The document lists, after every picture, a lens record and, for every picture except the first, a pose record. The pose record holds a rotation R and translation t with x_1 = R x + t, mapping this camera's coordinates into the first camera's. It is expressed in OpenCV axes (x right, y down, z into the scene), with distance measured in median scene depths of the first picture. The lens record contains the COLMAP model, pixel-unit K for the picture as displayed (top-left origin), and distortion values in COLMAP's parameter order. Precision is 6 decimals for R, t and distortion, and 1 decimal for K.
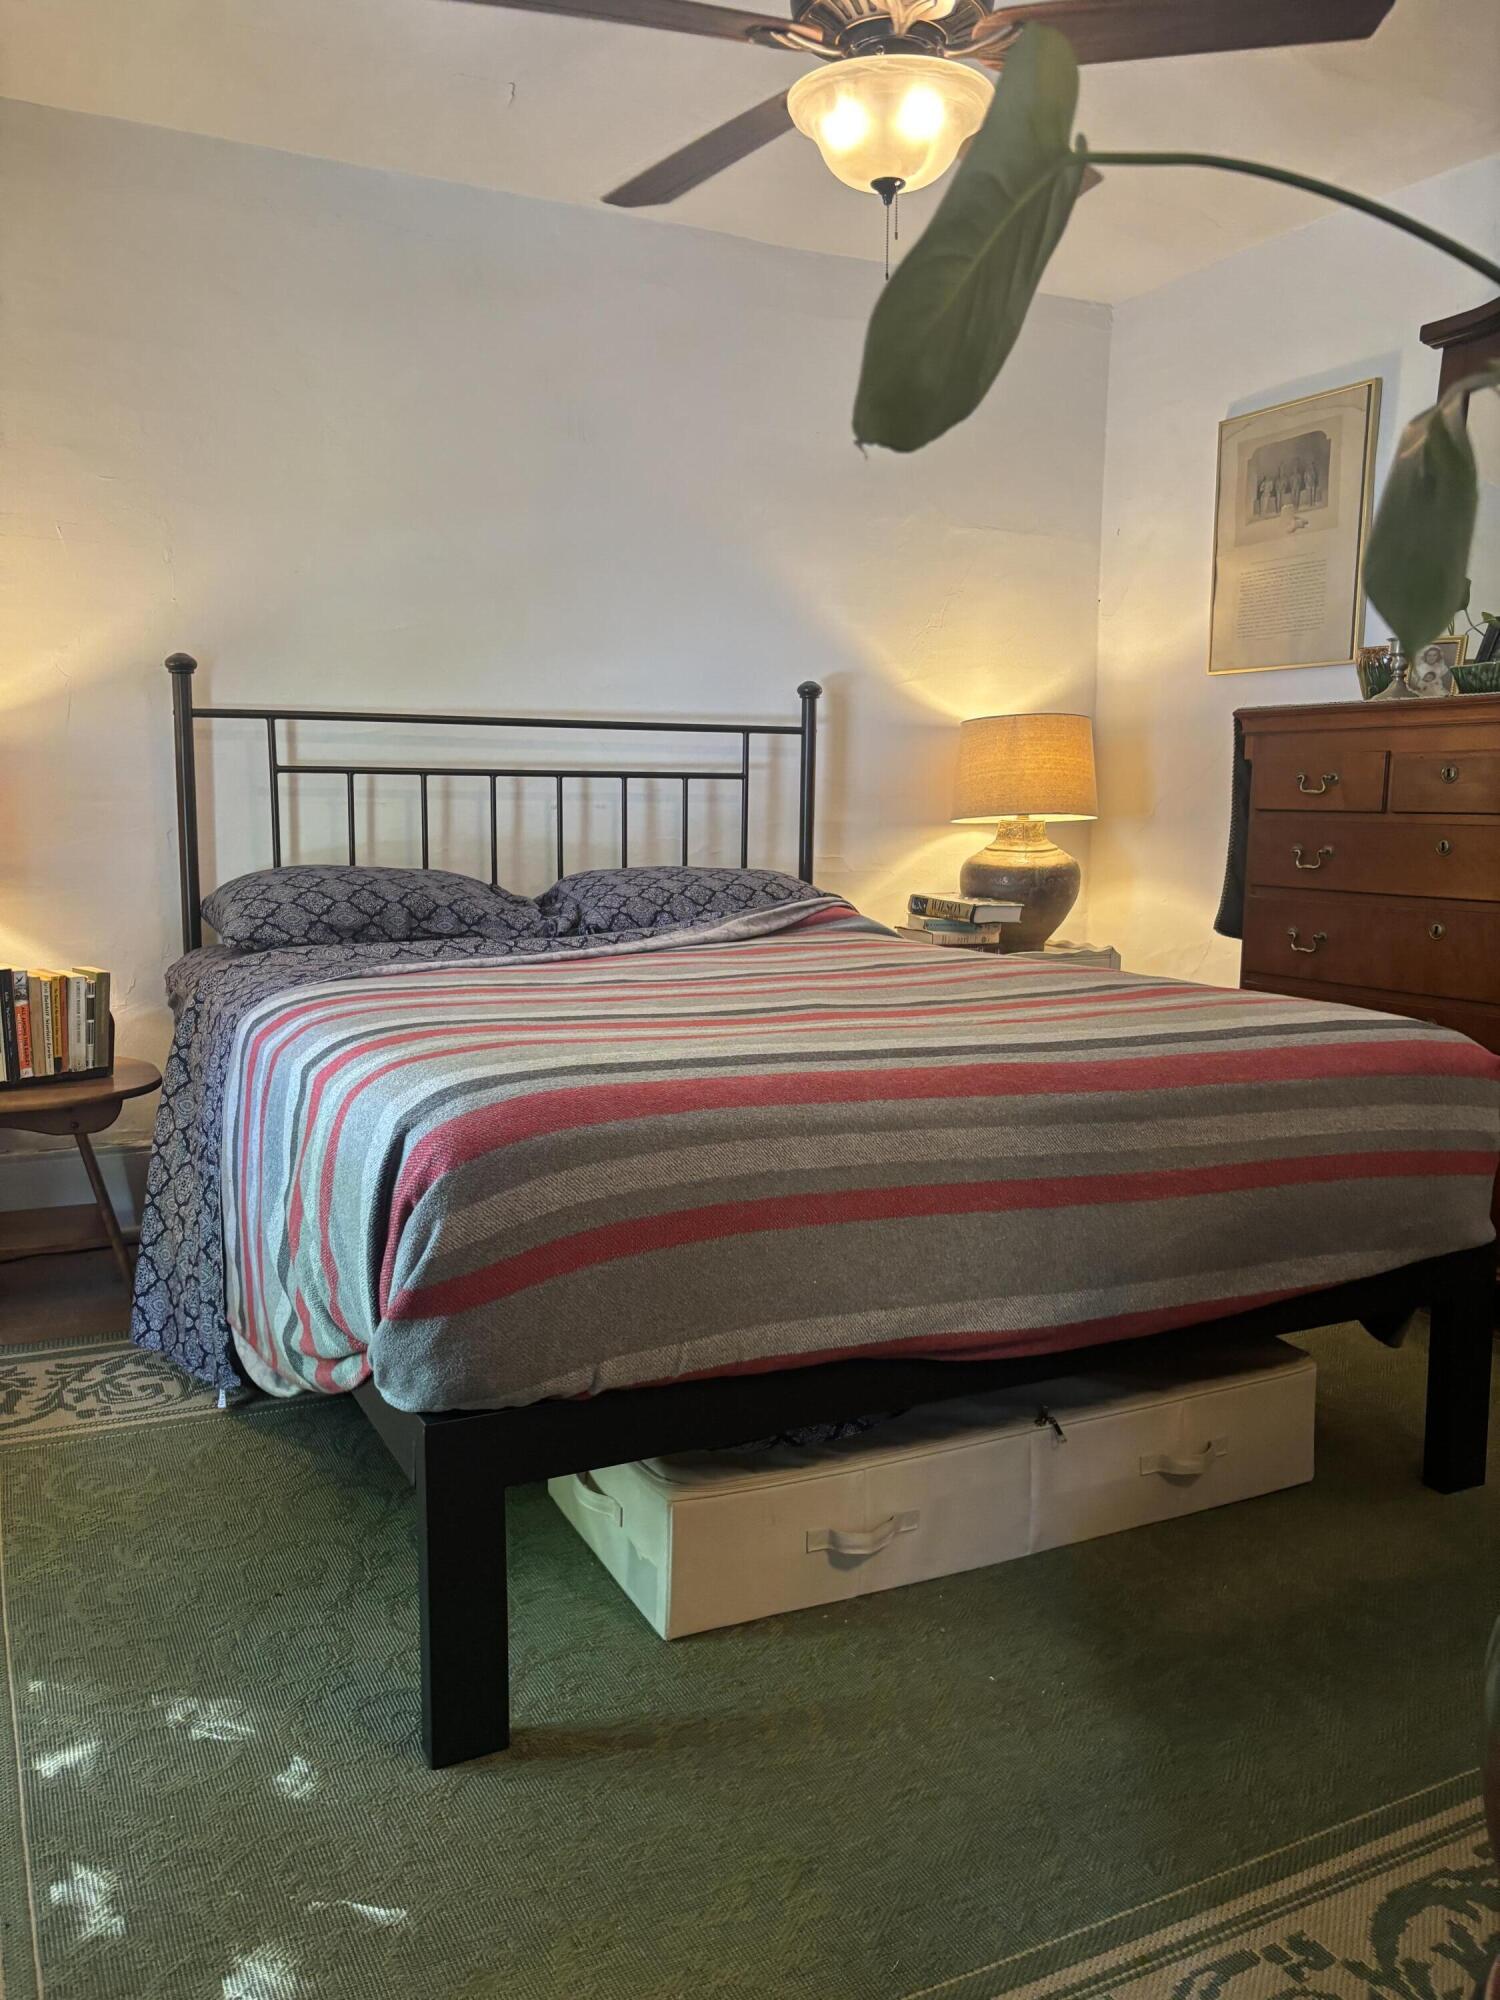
lens RADIAL K [[1513.5, 0, 747.0], [0, 1513.5, 997.7], [0, 0, 1]] dist [0.047544, -0.057014]
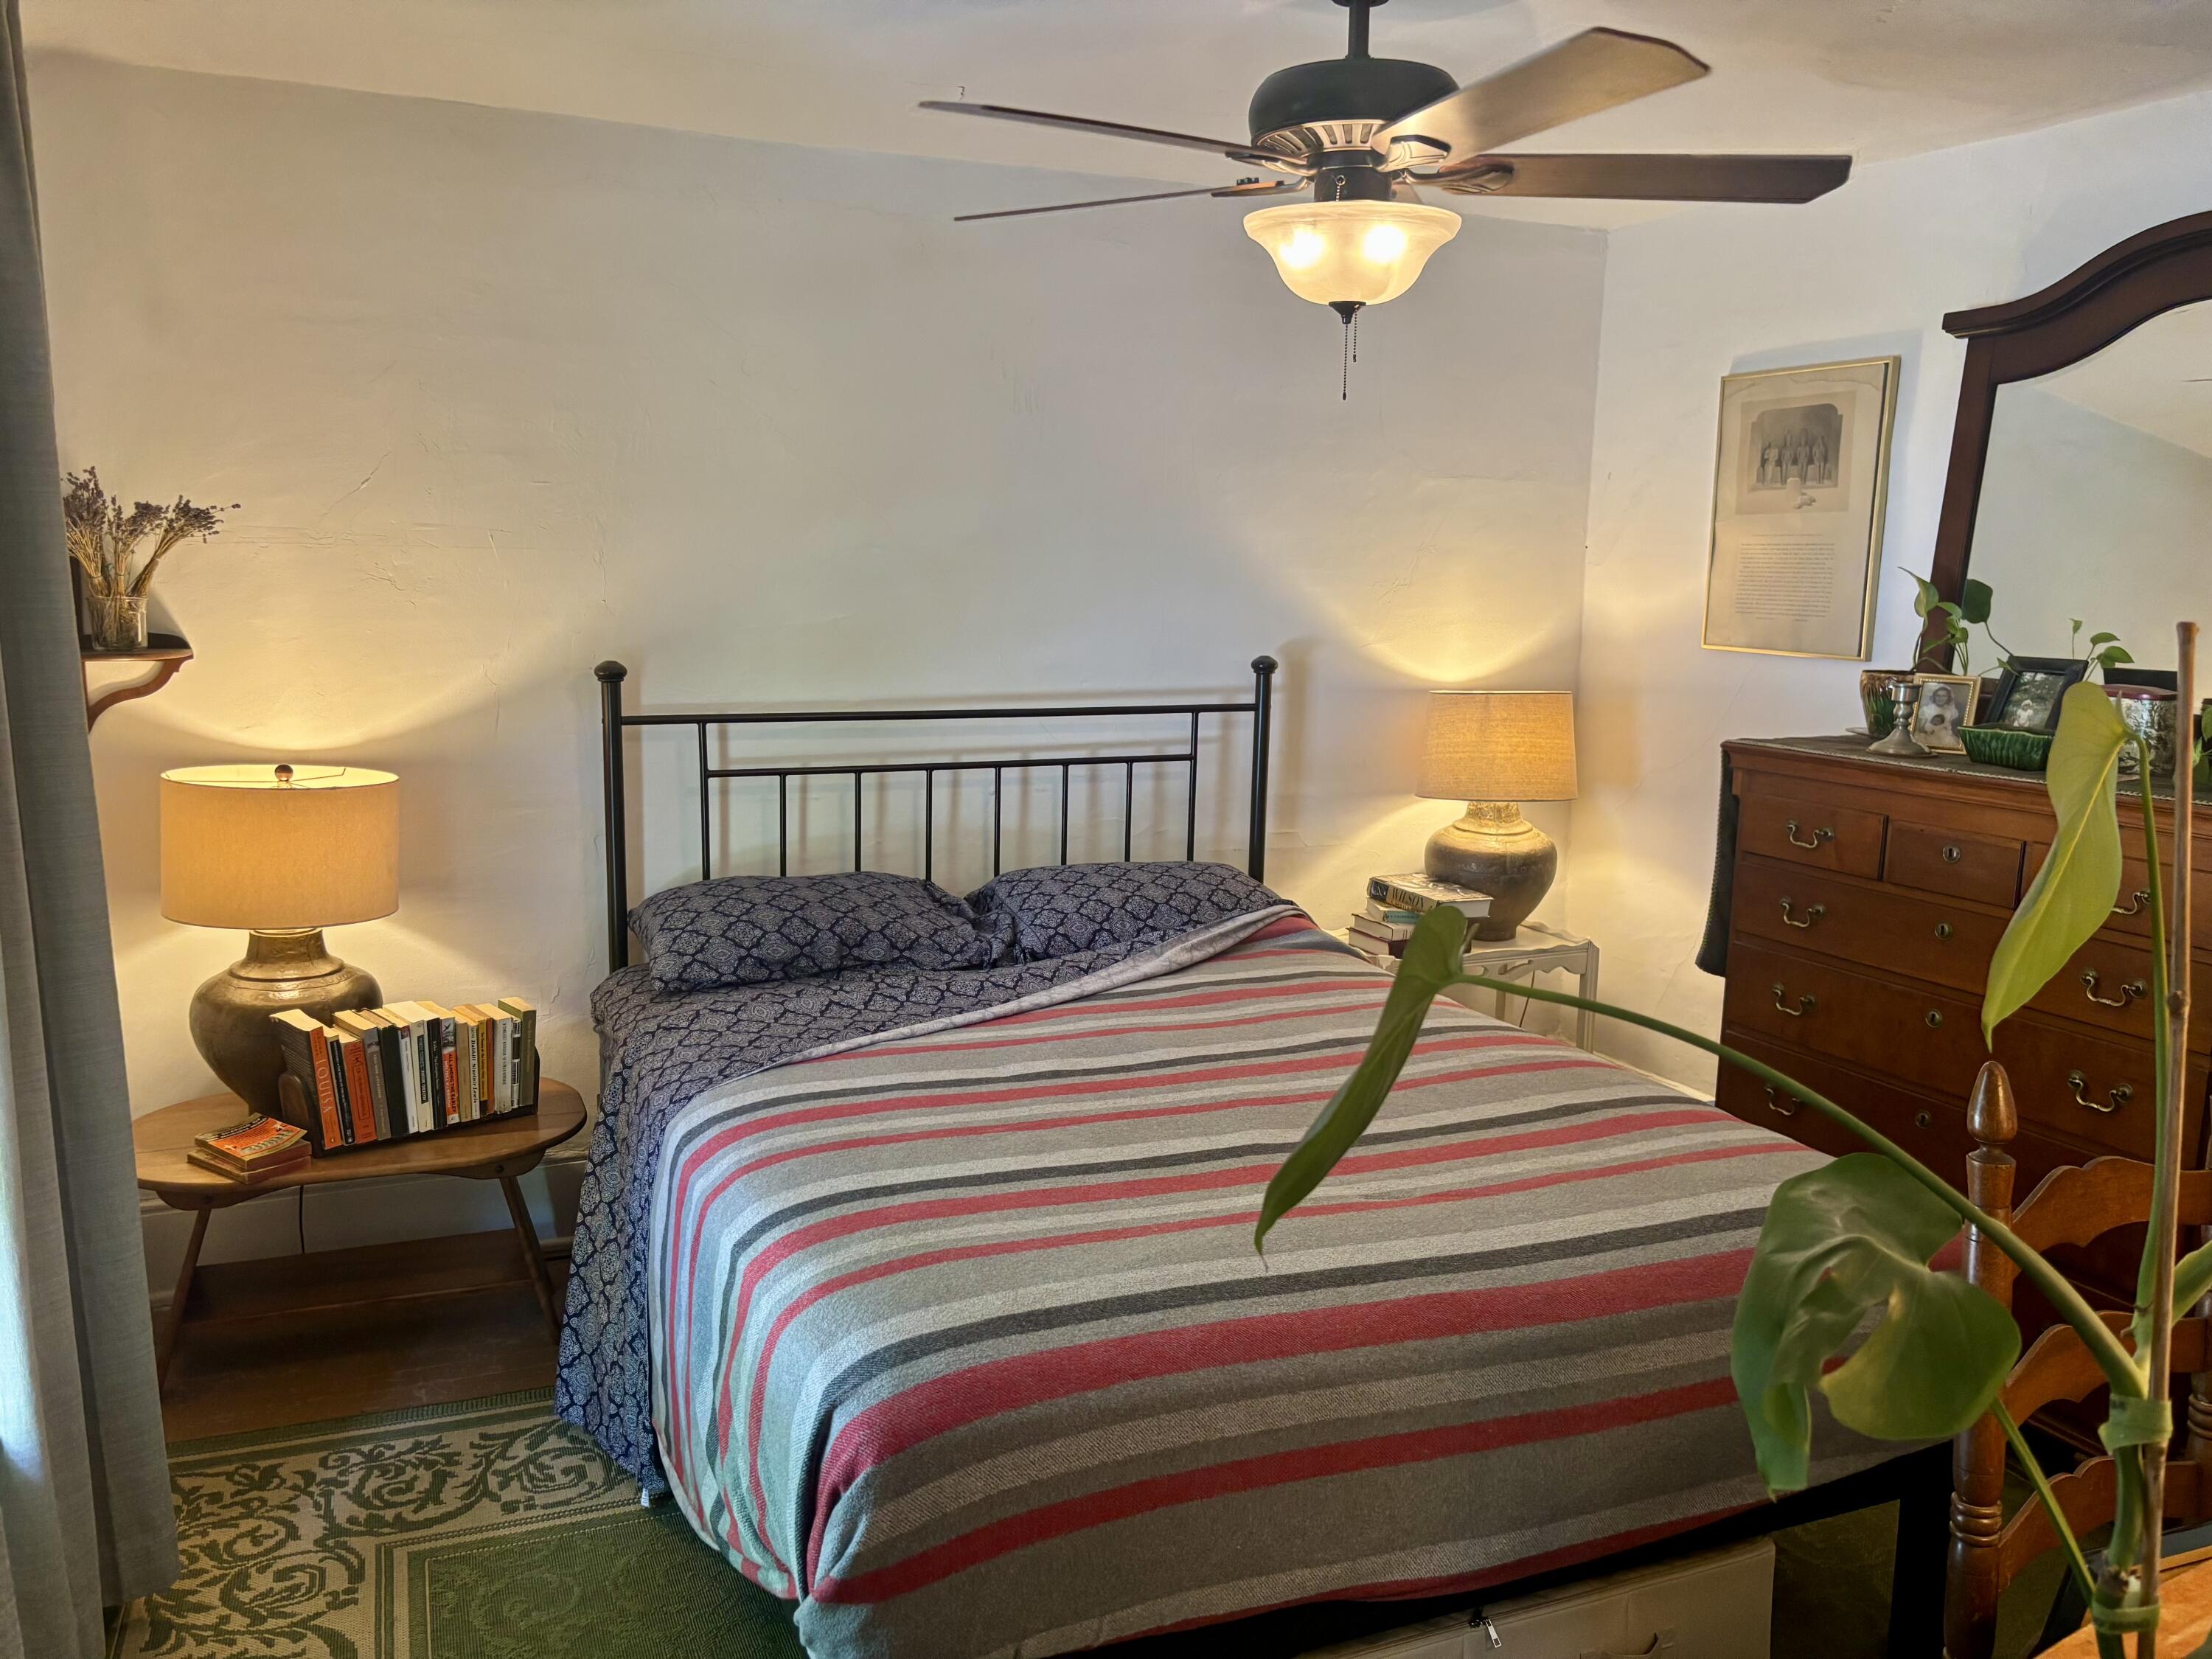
lens RADIAL K [[1663.4, 0, 1100.0], [0, 1663.4, 826.2], [0, 0, 1]] dist [0.103461, -0.161682]
pose [[0.997906, 0.020182, -0.061445, 0.007013], [-0.018617, 0.999490, 0.025942, -0.172528], [0.061938, -0.024743, 0.997773, -0.053106]]
